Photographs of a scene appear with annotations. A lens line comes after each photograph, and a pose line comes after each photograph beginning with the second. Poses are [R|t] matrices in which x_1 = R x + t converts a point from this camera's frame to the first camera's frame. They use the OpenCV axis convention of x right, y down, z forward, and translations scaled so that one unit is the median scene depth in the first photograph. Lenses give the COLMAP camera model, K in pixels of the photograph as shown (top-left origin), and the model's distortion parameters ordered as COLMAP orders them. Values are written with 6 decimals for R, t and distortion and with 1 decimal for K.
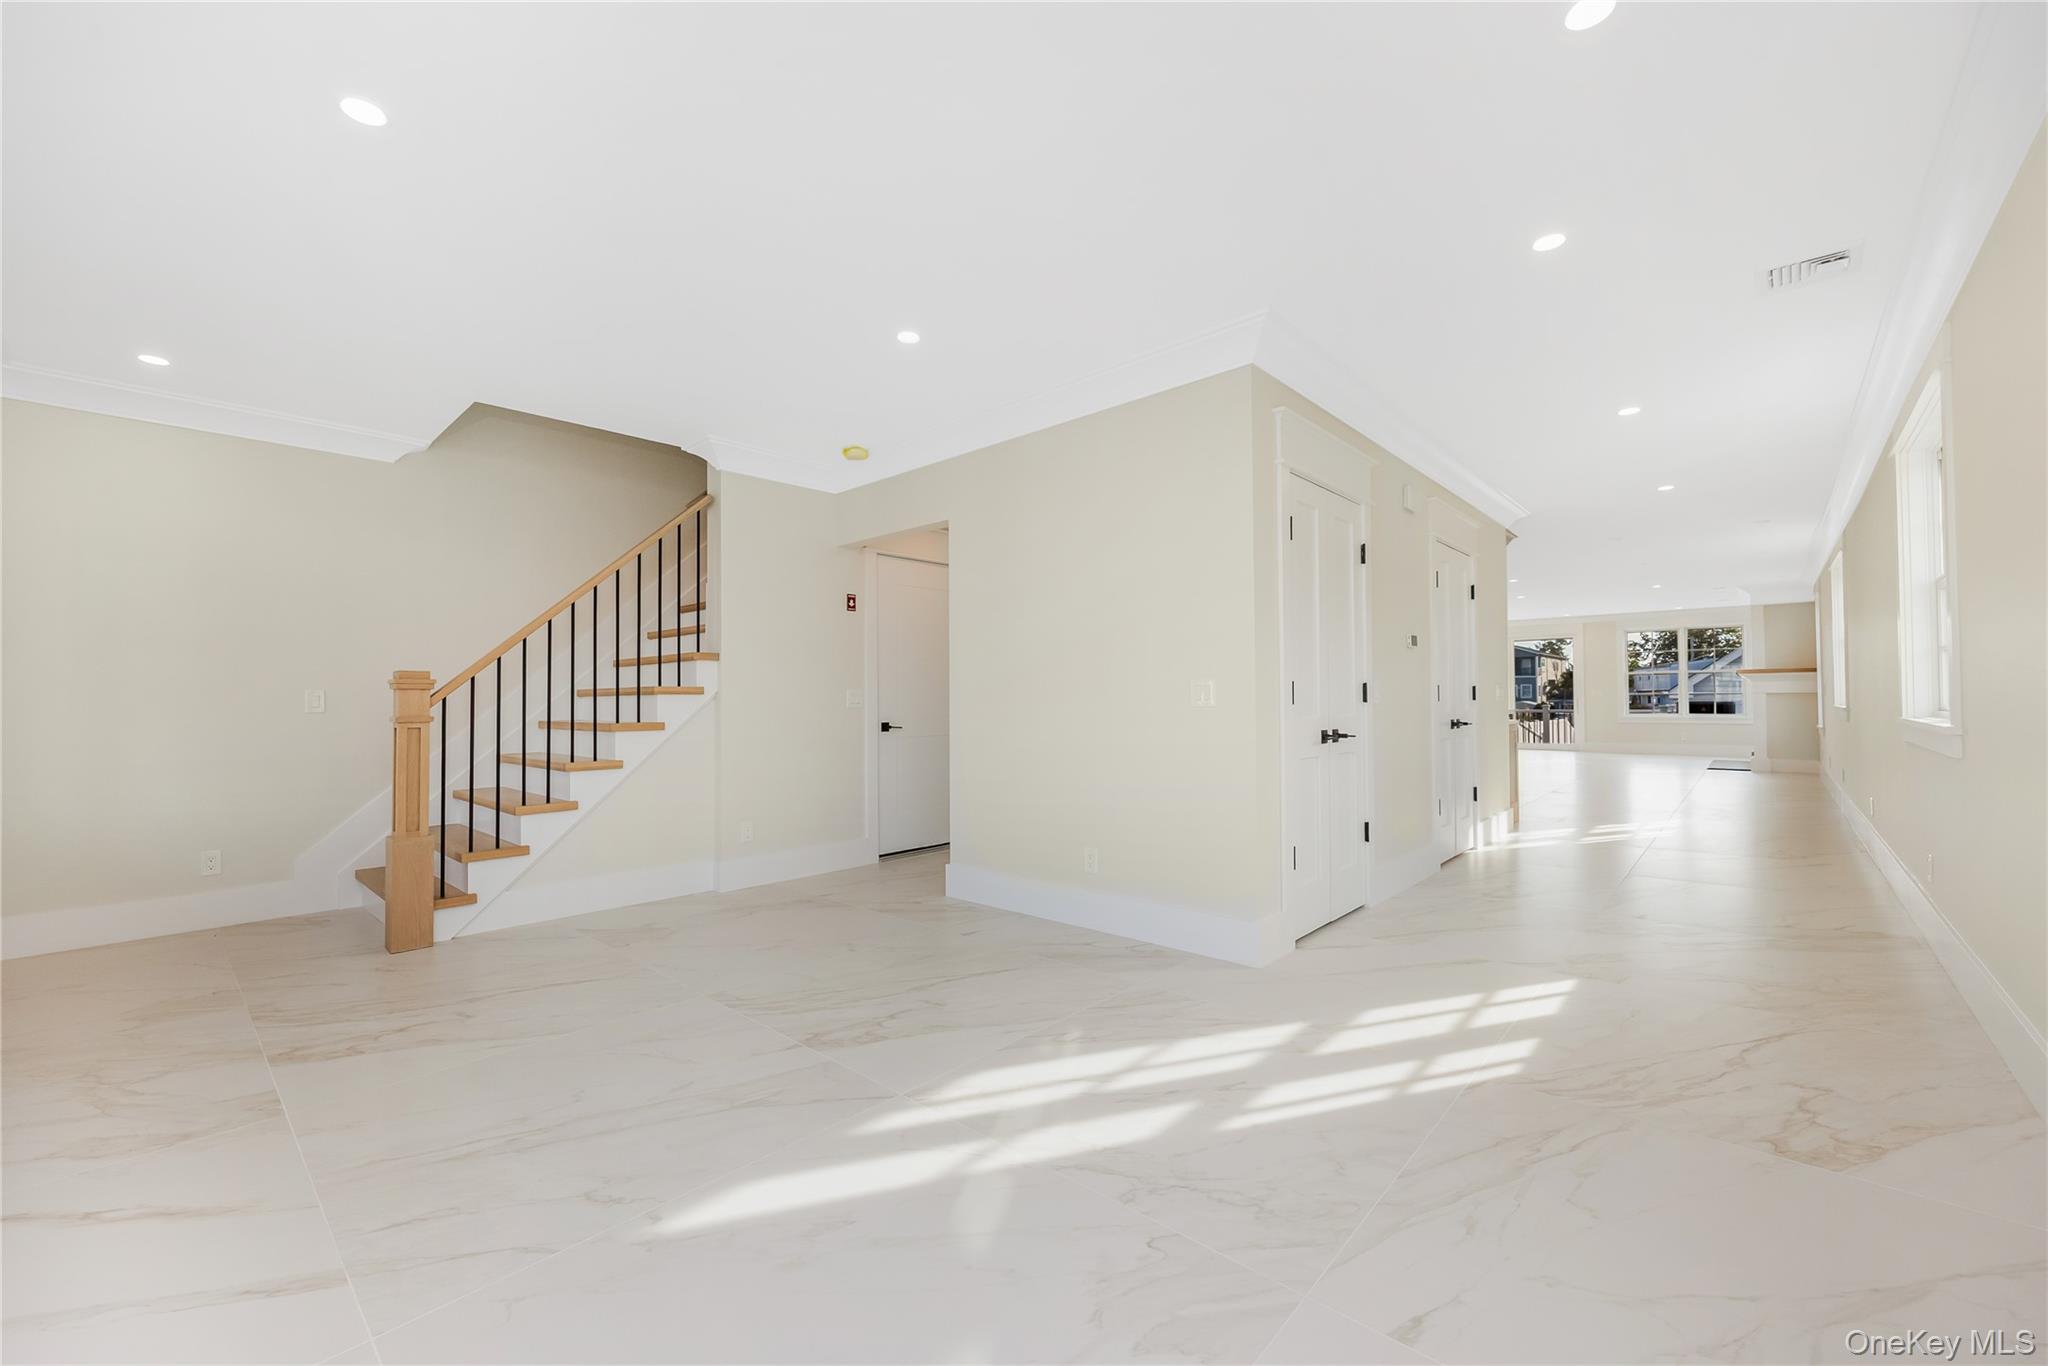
lens RADIAL K [[818.5, 0, 1032.8], [0, 818.5, 689.2], [0, 0, 1]] dist [-0.004108, -0.000390]
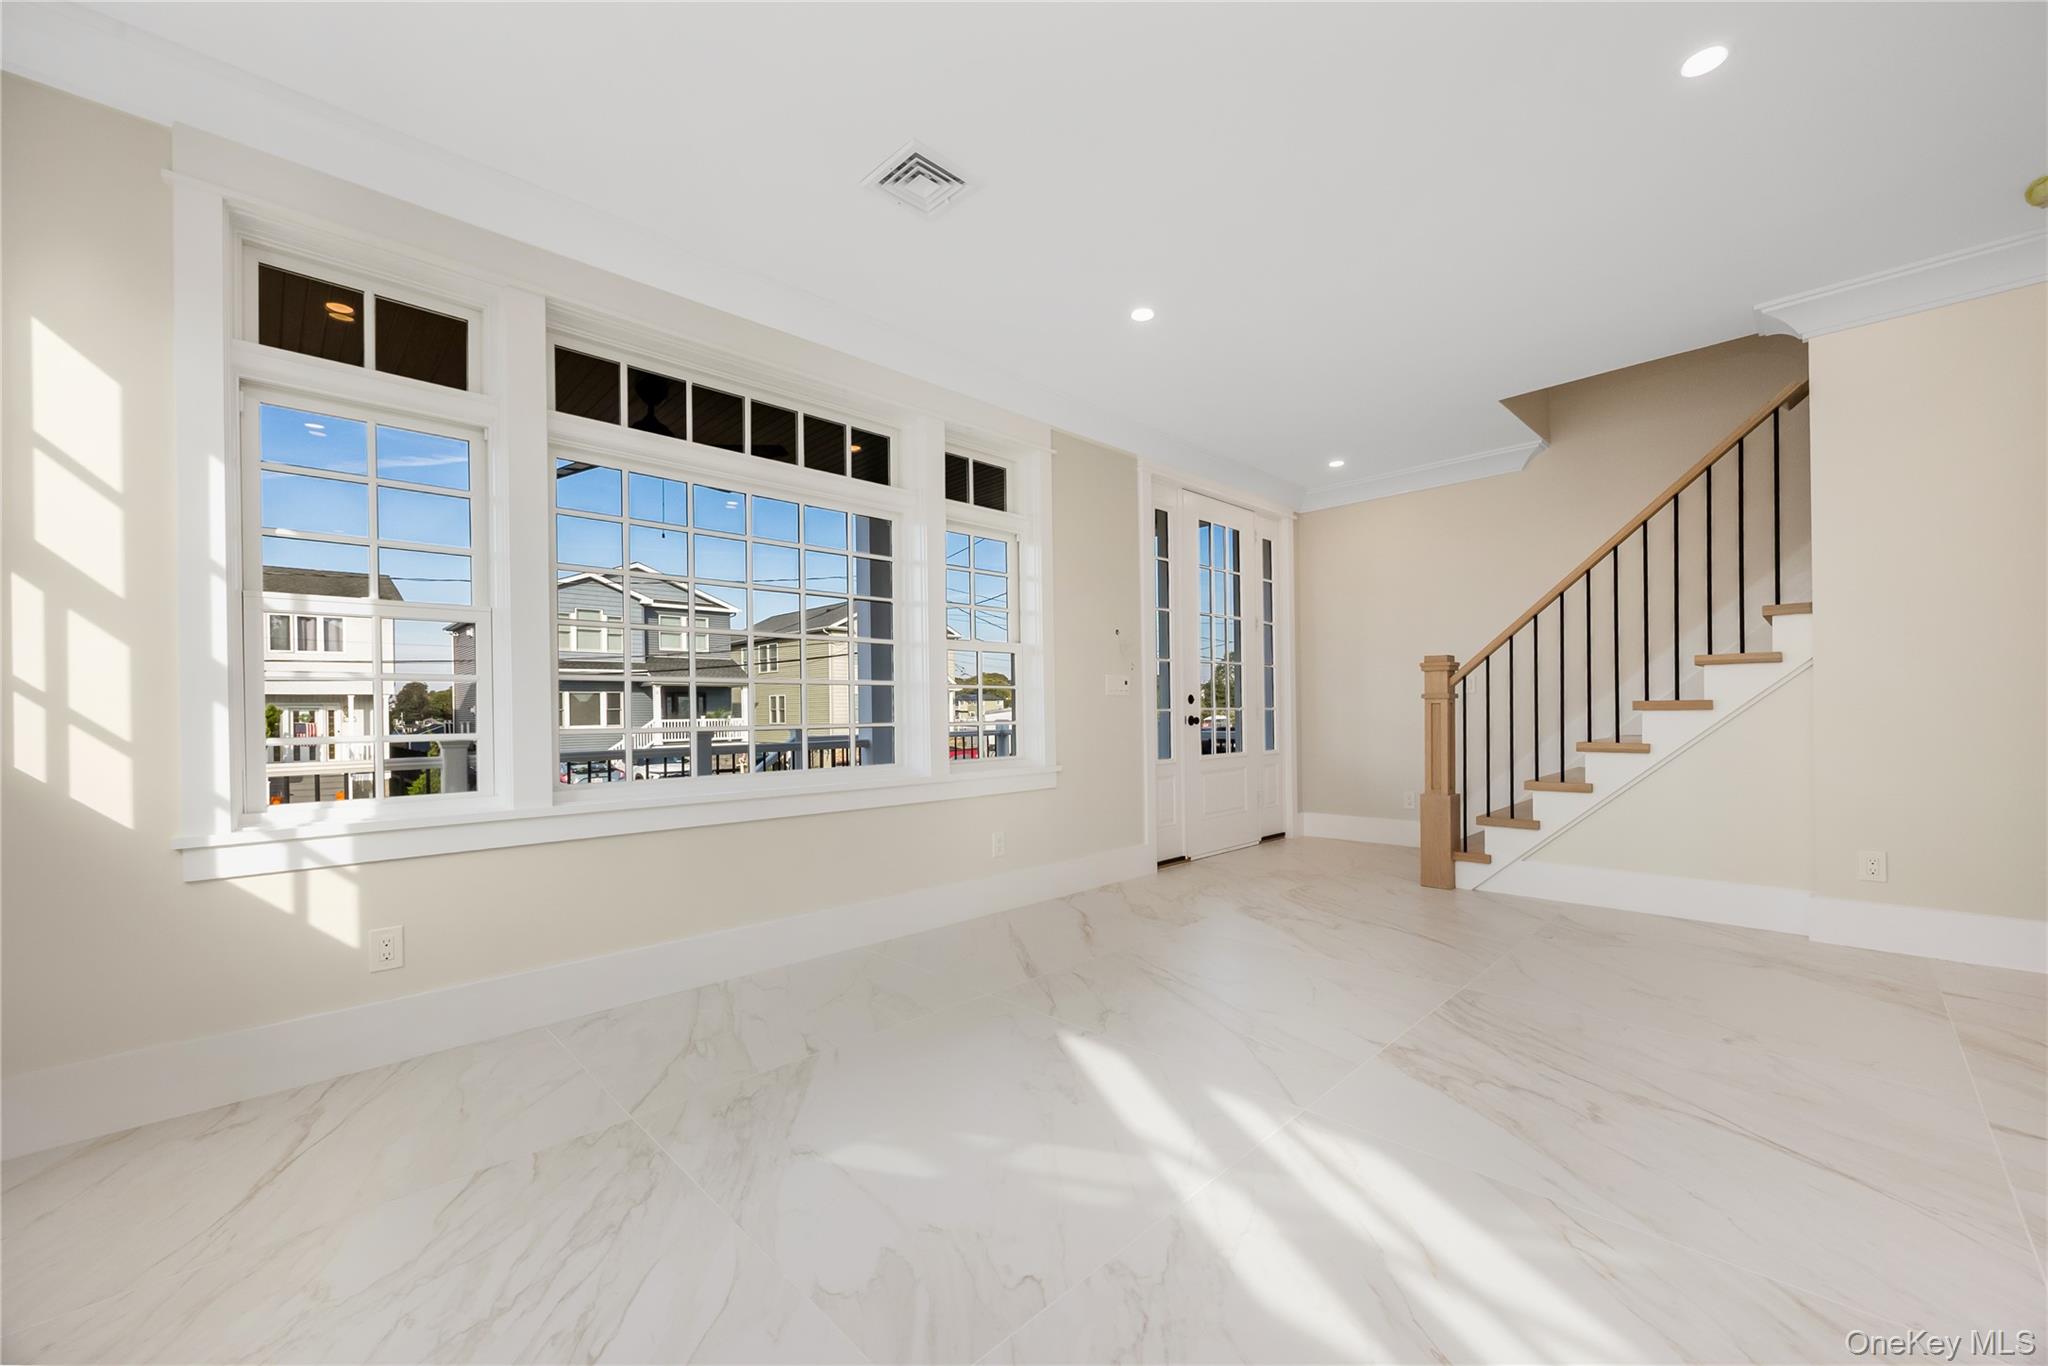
lens RADIAL K [[786.6, 0, 1027.9], [0, 786.6, 714.6], [0, 0, 1]] dist [-0.006791, 0.000013]
pose [[-0.067834, 0.012554, -0.997618, 0.525007], [0.029799, 0.999500, 0.010551, 0.040314], [0.997251, -0.029012, -0.068174, 0.584216]]
